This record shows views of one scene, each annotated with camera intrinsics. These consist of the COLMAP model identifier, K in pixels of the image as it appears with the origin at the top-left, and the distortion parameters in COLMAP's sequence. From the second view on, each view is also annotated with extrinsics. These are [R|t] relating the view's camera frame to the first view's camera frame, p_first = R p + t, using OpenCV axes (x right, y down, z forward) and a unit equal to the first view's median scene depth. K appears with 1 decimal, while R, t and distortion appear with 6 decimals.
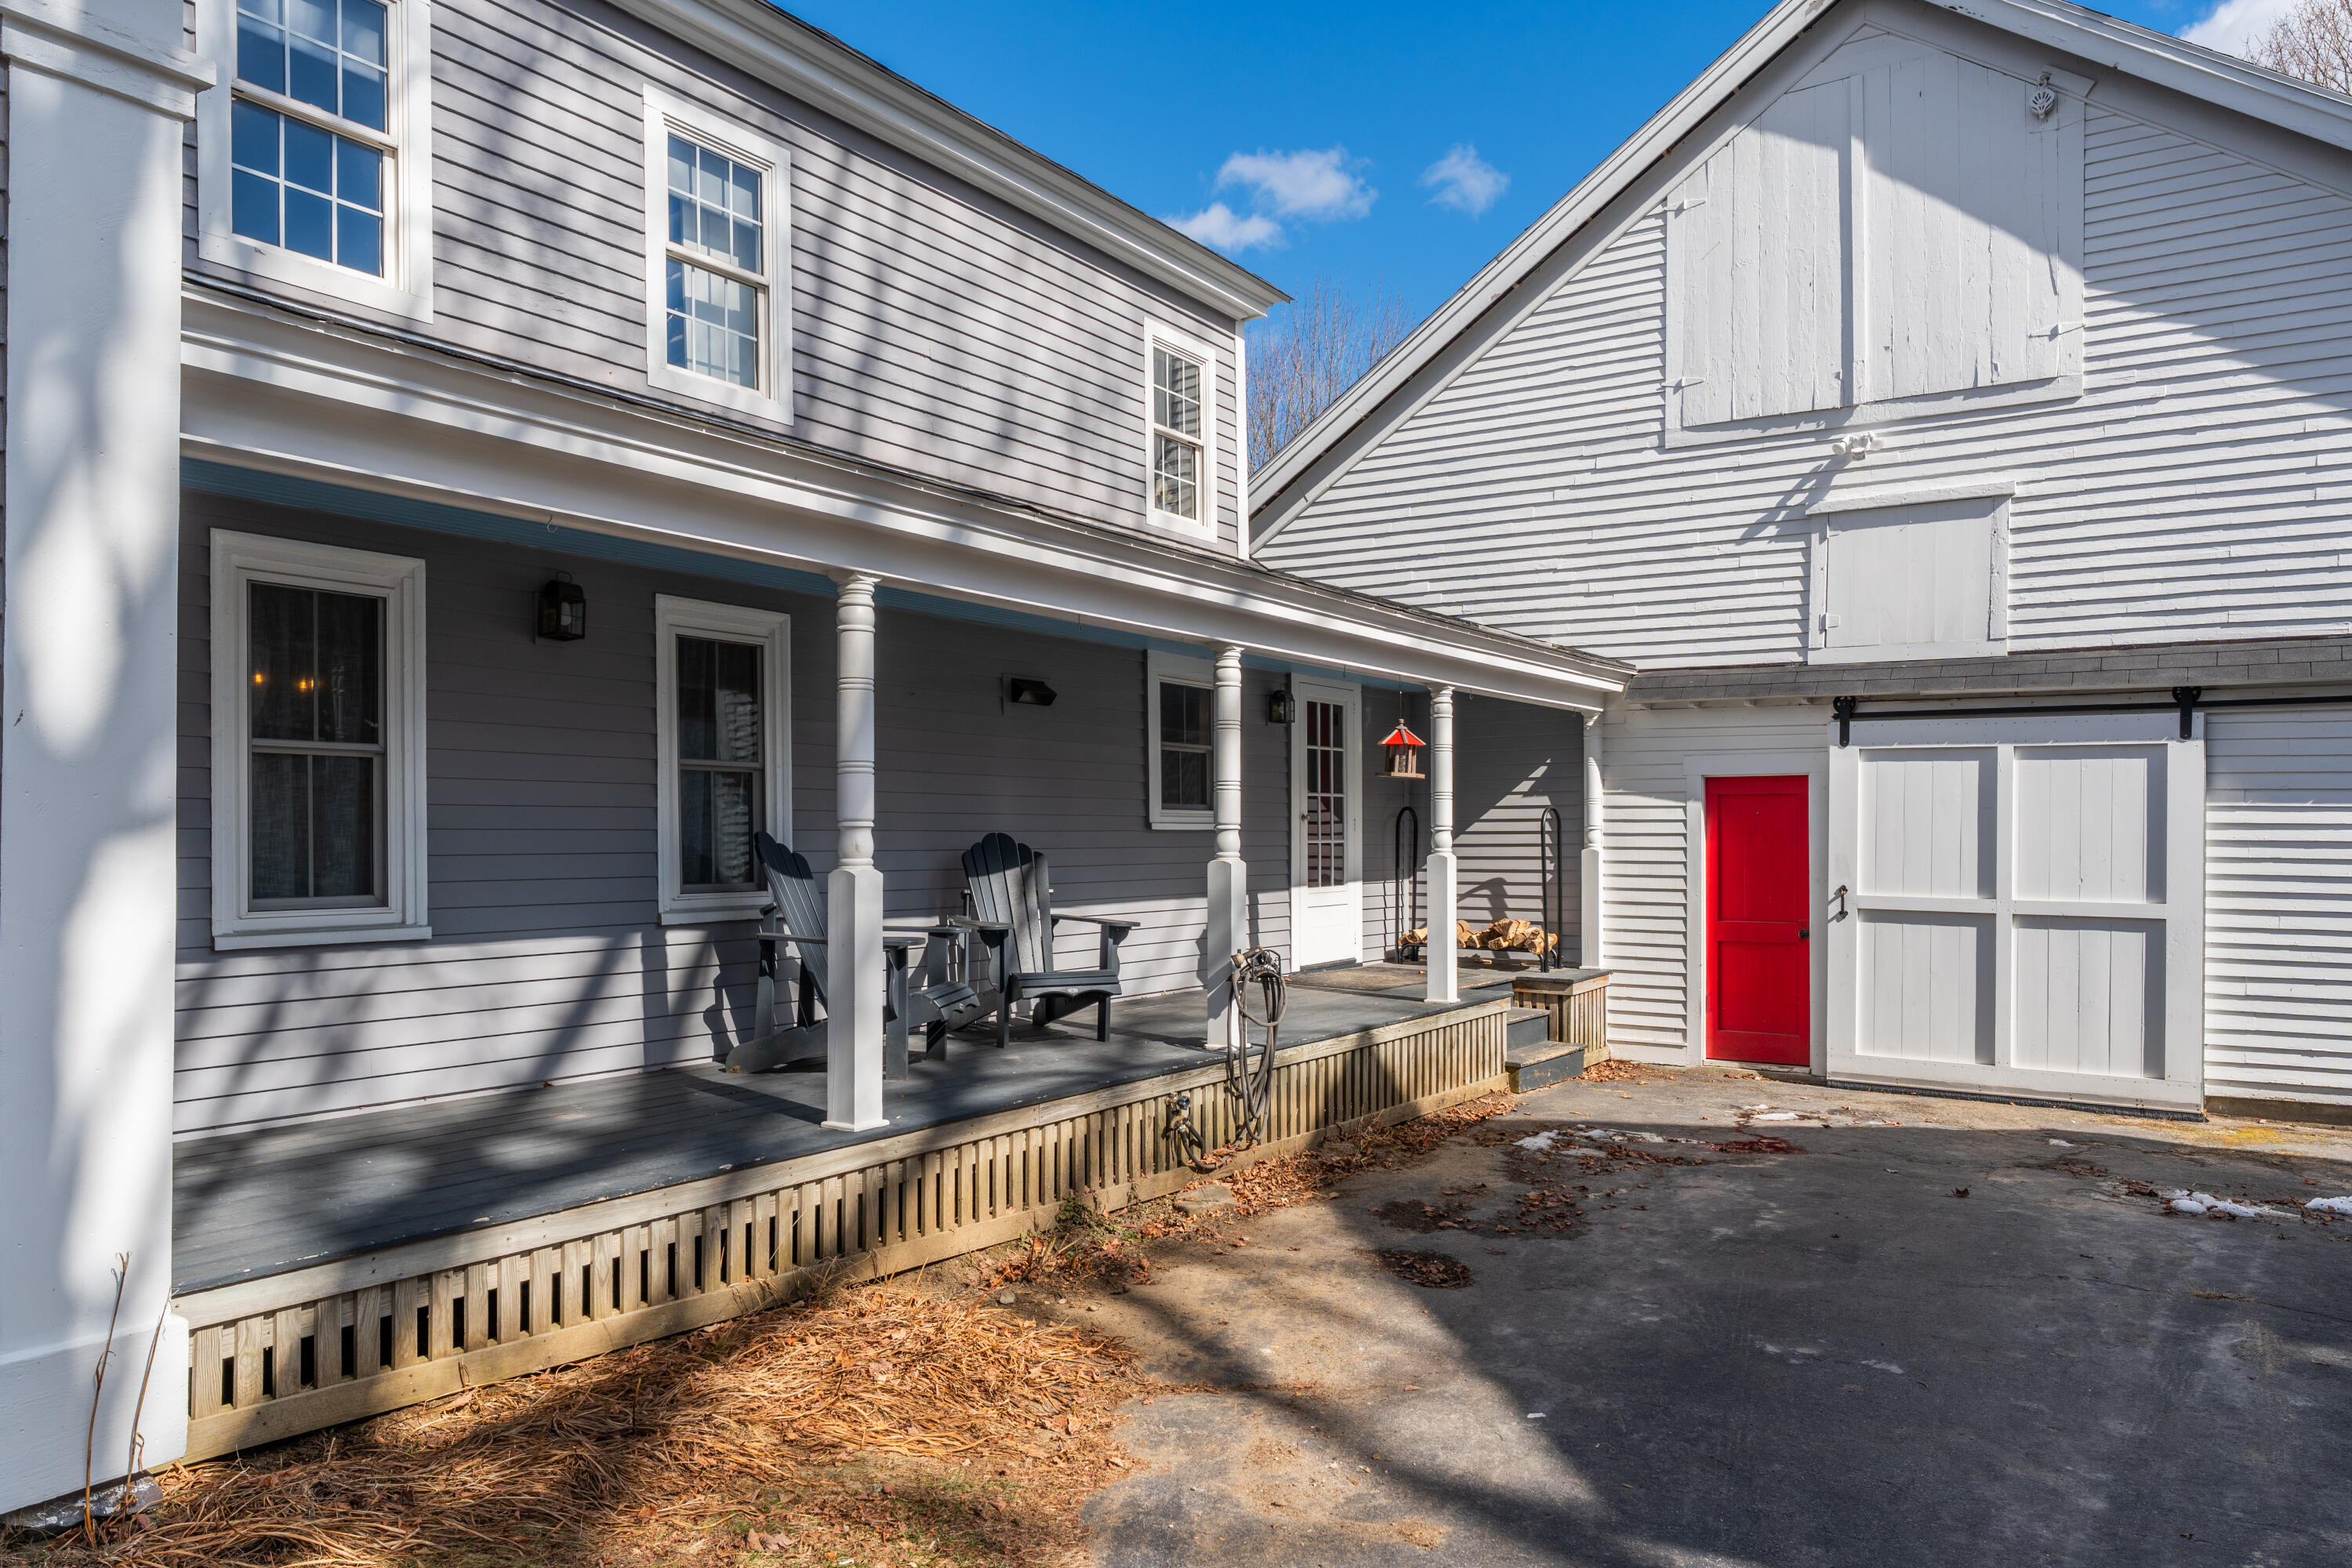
lens RADIAL K [[1418.6, 0, 1179.7], [0, 1418.6, 835.7], [0, 0, 1]] dist [0.001981, -0.000169]
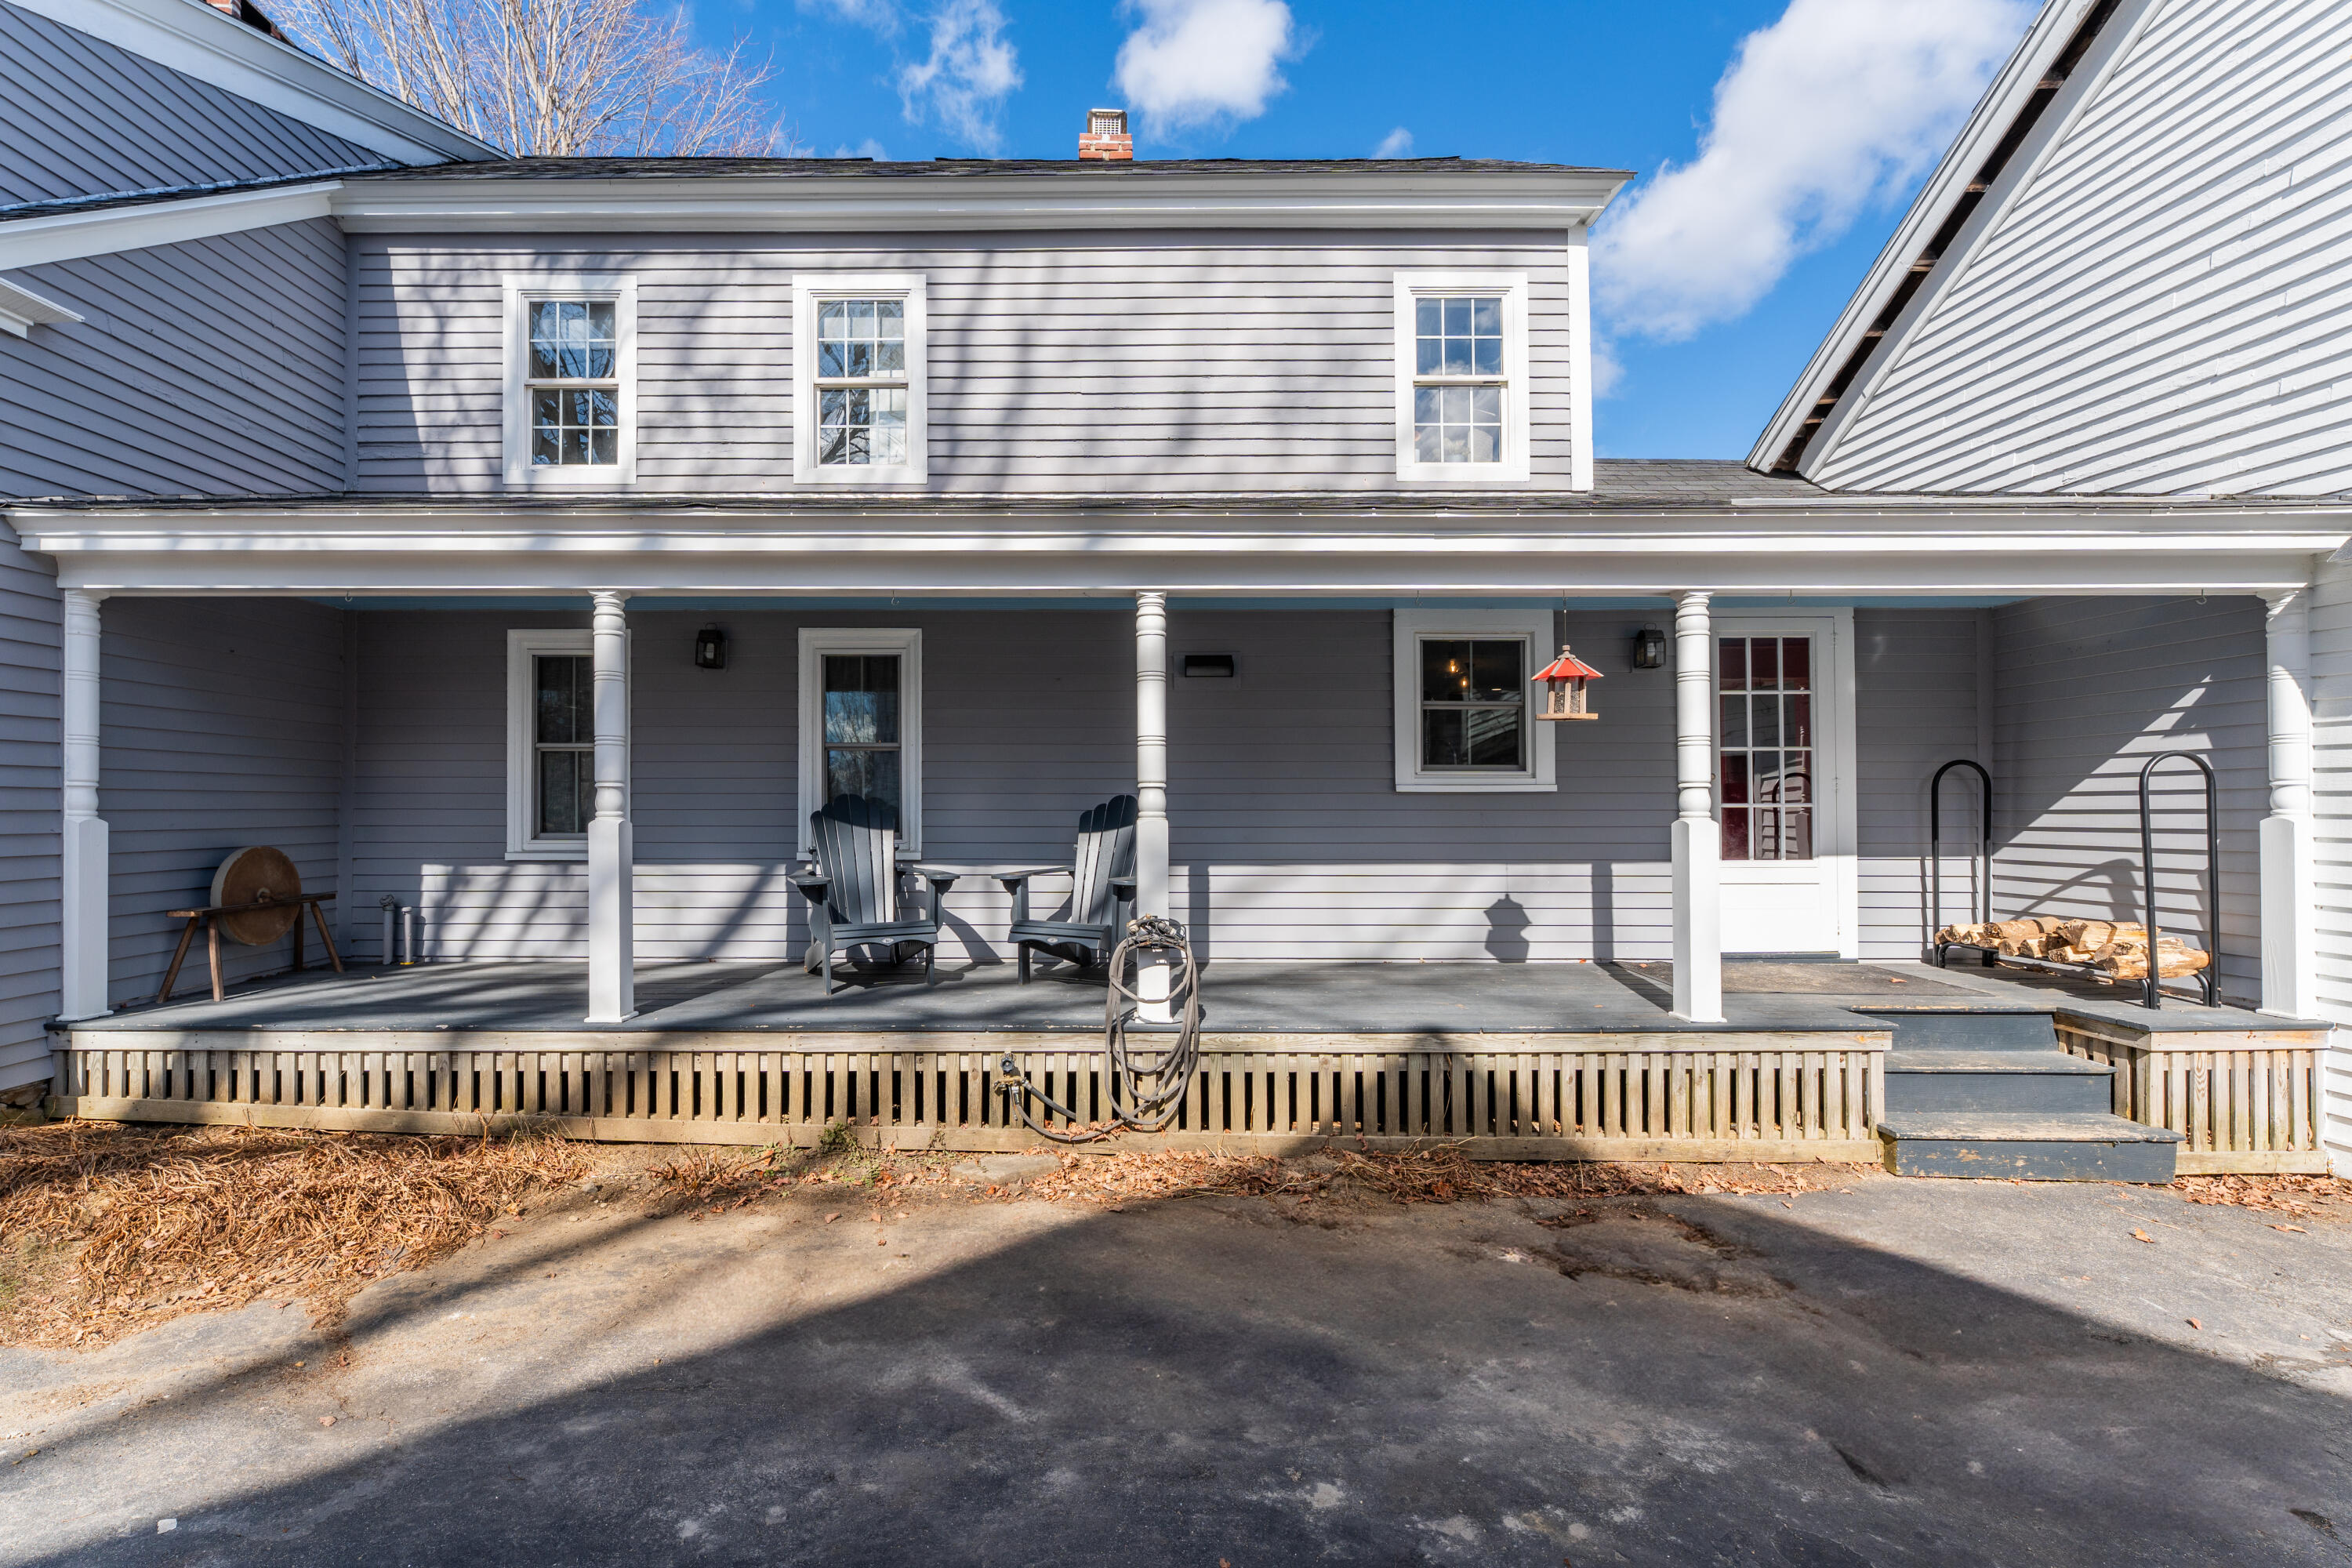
lens RADIAL K [[971.9, 0, 1177.7], [0, 971.9, 807.2], [0, 0, 1]] dist [-0.002241, -0.000320]
pose [[0.602304, -0.000270, -0.798267, 0.563943], [-0.000405, 1.000000, -0.000644, 0.009030], [0.798267, 0.000711, 0.602304, 0.629596]]
